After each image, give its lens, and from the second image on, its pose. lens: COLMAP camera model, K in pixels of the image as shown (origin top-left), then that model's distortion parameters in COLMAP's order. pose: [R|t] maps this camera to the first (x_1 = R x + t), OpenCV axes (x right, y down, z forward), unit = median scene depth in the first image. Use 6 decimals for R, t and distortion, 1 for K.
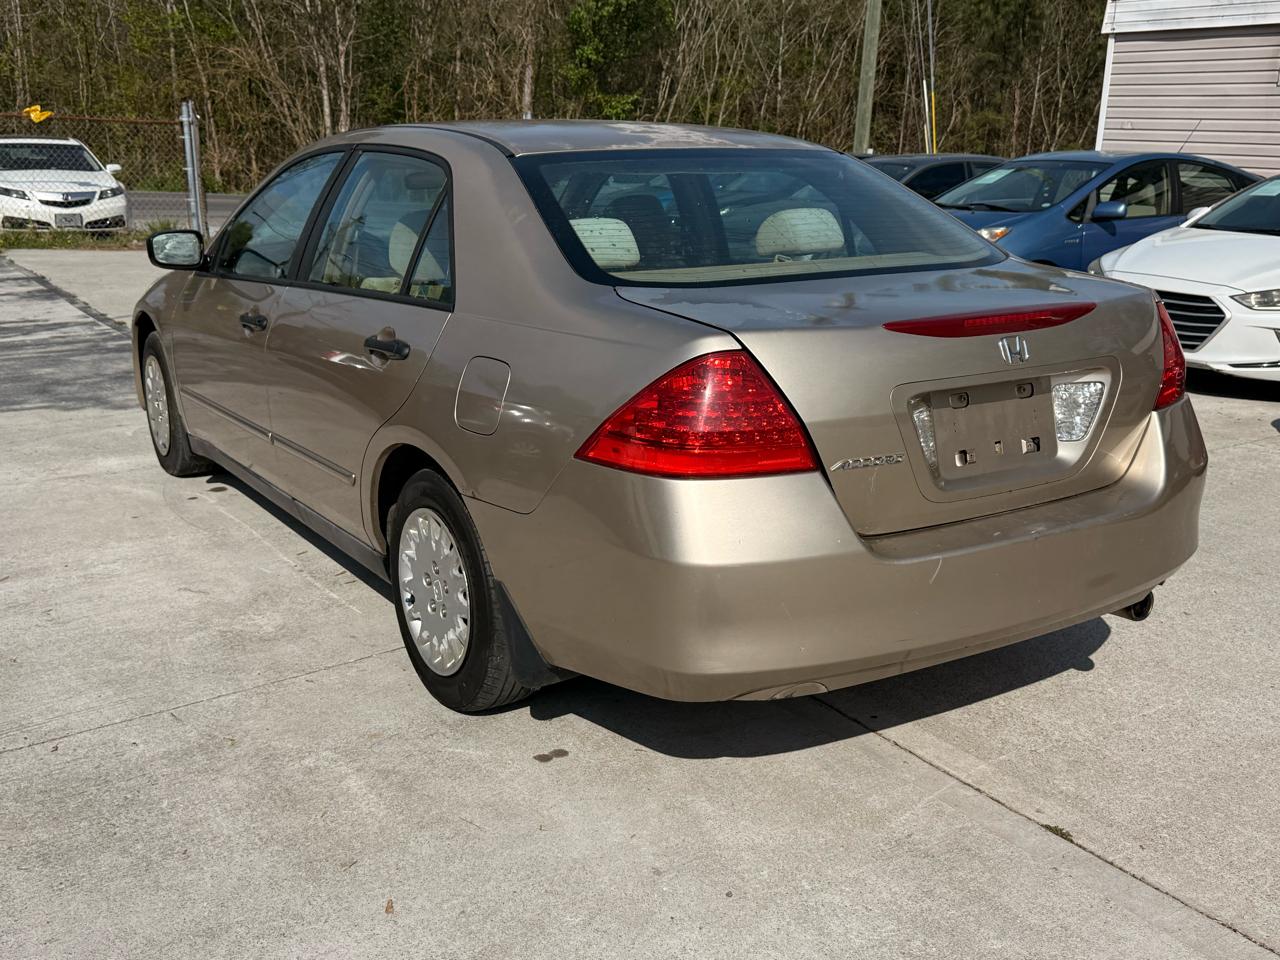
lens RADIAL K [[1269.3, 0, 646.7], [0, 1269.3, 462.9], [0, 0, 1]] dist [0.176445, -0.378801]
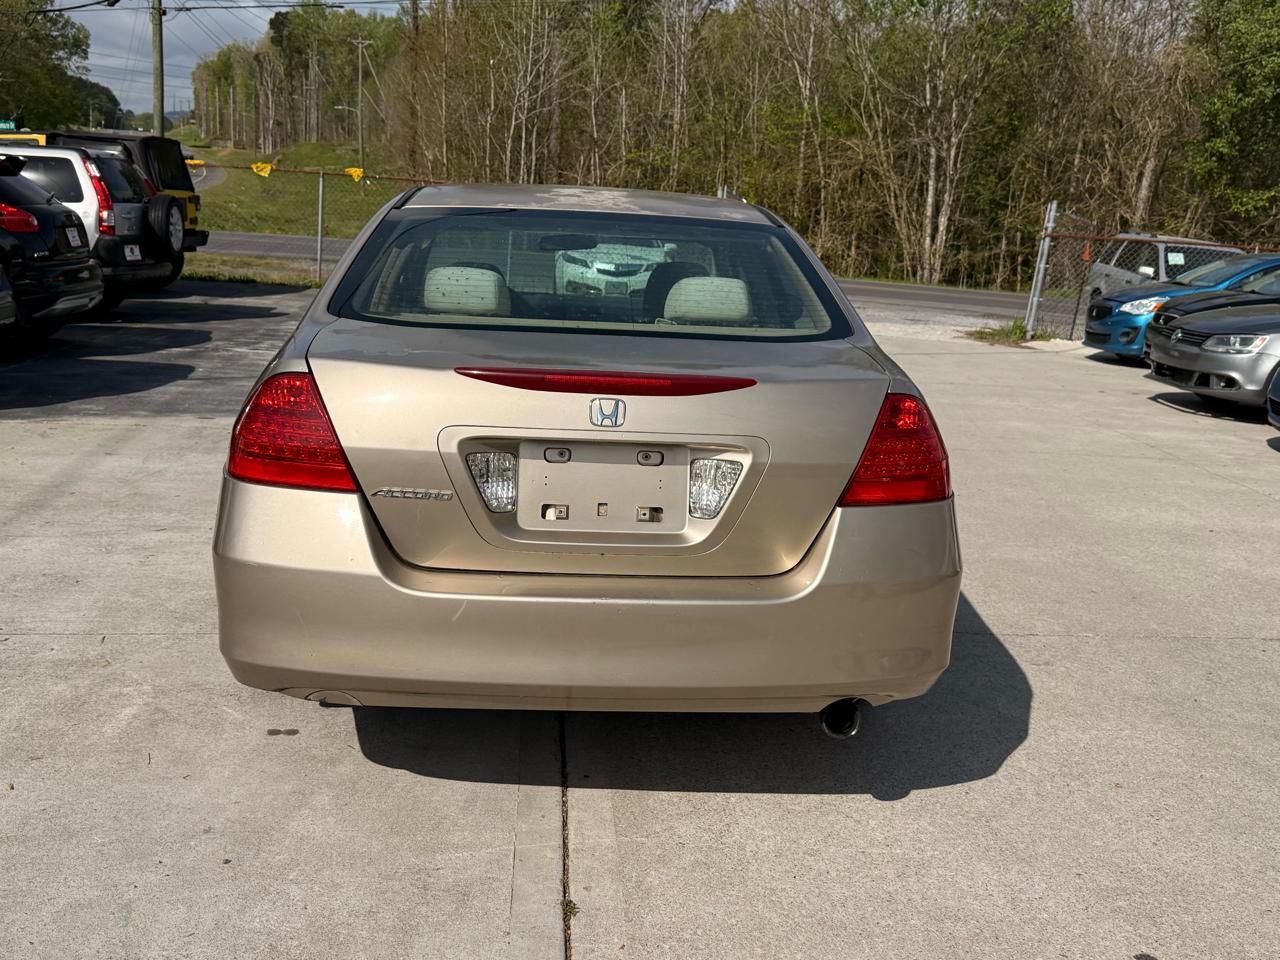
lens RADIAL K [[1268.2, 0, 626.7], [0, 1268.2, 487.4], [0, 0, 1]] dist [0.190023, -0.424676]
pose [[0.869820, 0.138420, -0.473554, 0.466231], [-0.161718, 0.986800, -0.008600, -0.014288], [0.466112, 0.084062, 0.880723, 0.088608]]
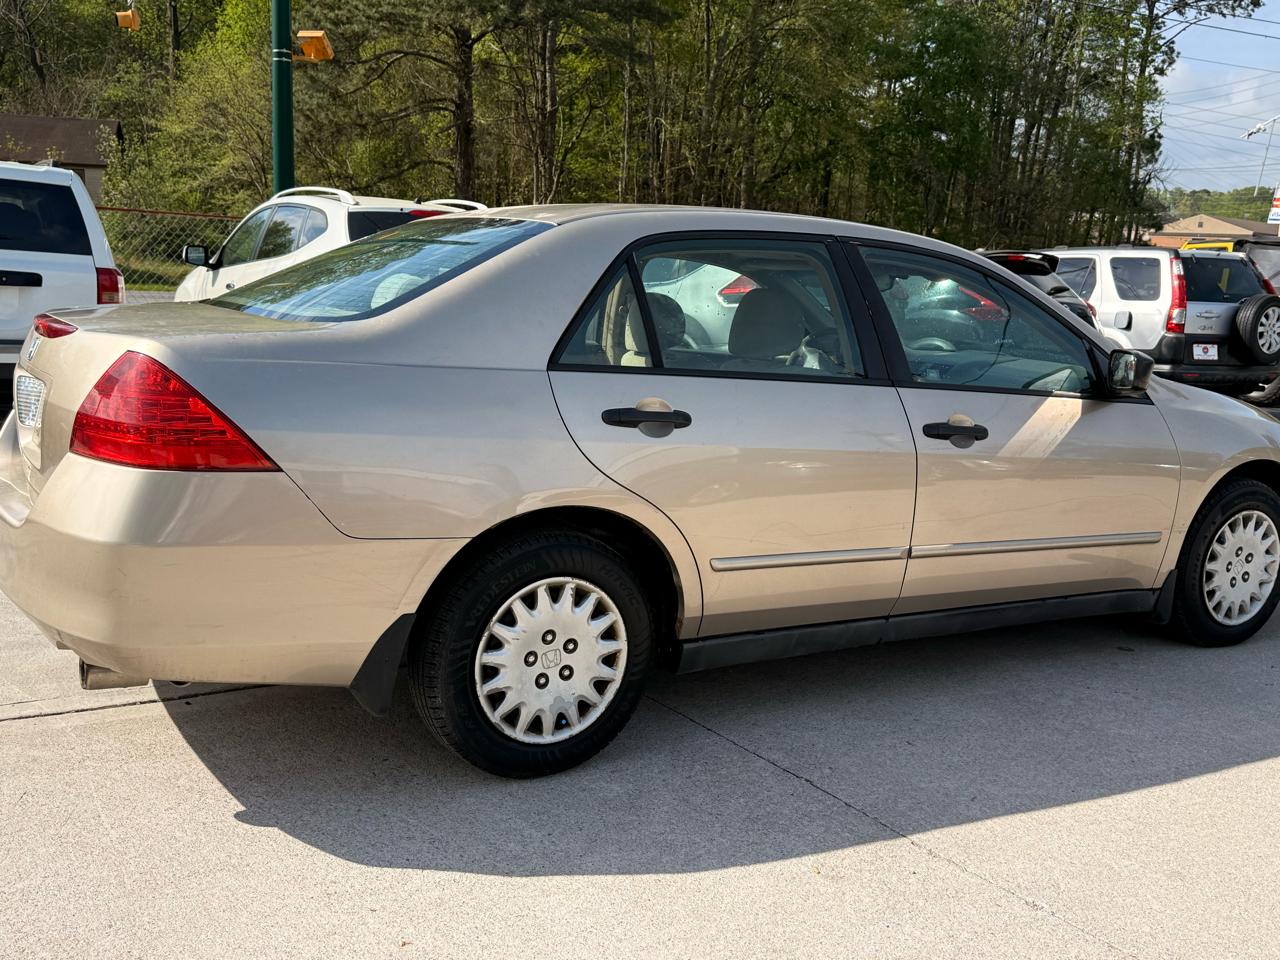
lens RADIAL K [[1255.3, 0, 651.4], [0, 1255.3, 486.9], [0, 0, 1]] dist [0.192715, -0.418508]
pose [[-0.043928, 0.155319, -0.986887, 0.896903], [-0.283937, 0.945163, 0.161391, -0.201856], [0.957836, 0.287304, 0.002582, 0.966096]]
